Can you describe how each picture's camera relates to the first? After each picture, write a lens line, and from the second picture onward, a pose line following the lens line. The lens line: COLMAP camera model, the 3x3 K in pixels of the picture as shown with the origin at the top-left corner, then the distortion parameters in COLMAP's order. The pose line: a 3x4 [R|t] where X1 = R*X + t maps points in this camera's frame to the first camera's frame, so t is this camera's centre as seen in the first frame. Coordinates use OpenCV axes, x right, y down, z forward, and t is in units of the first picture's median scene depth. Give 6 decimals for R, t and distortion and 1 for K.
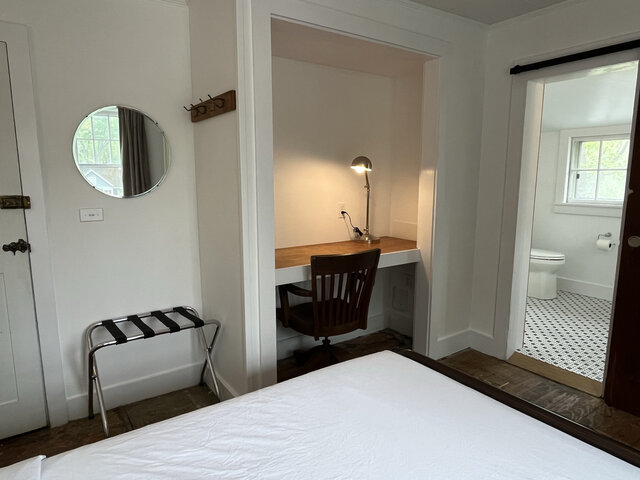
lens RADIAL K [[409.4, 0, 320.0], [0, 409.4, 240.0], [0, 0, 1]] dist [0.000305, -0.000317]
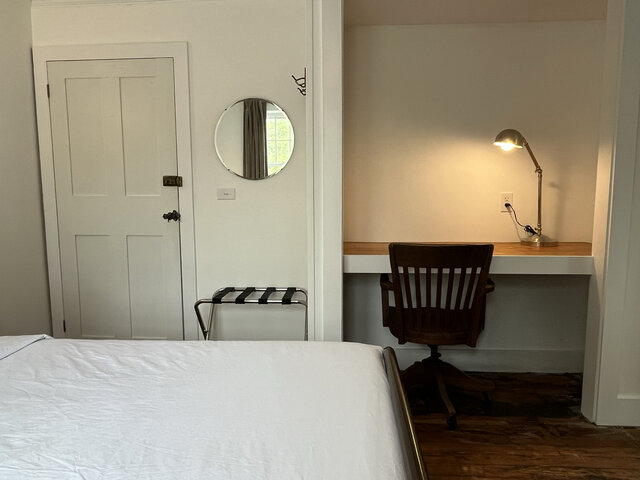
lens RADIAL K [[470.4, 0, 320.0], [0, 470.4, 240.0], [0, 0, 1]] dist [0.005516, 0.003094]
pose [[0.785372, 0.067642, -0.615318, 0.456848], [-0.088107, 0.996107, -0.002955, 0.046432], [0.612722, 0.056534, 0.788274, 0.107115]]
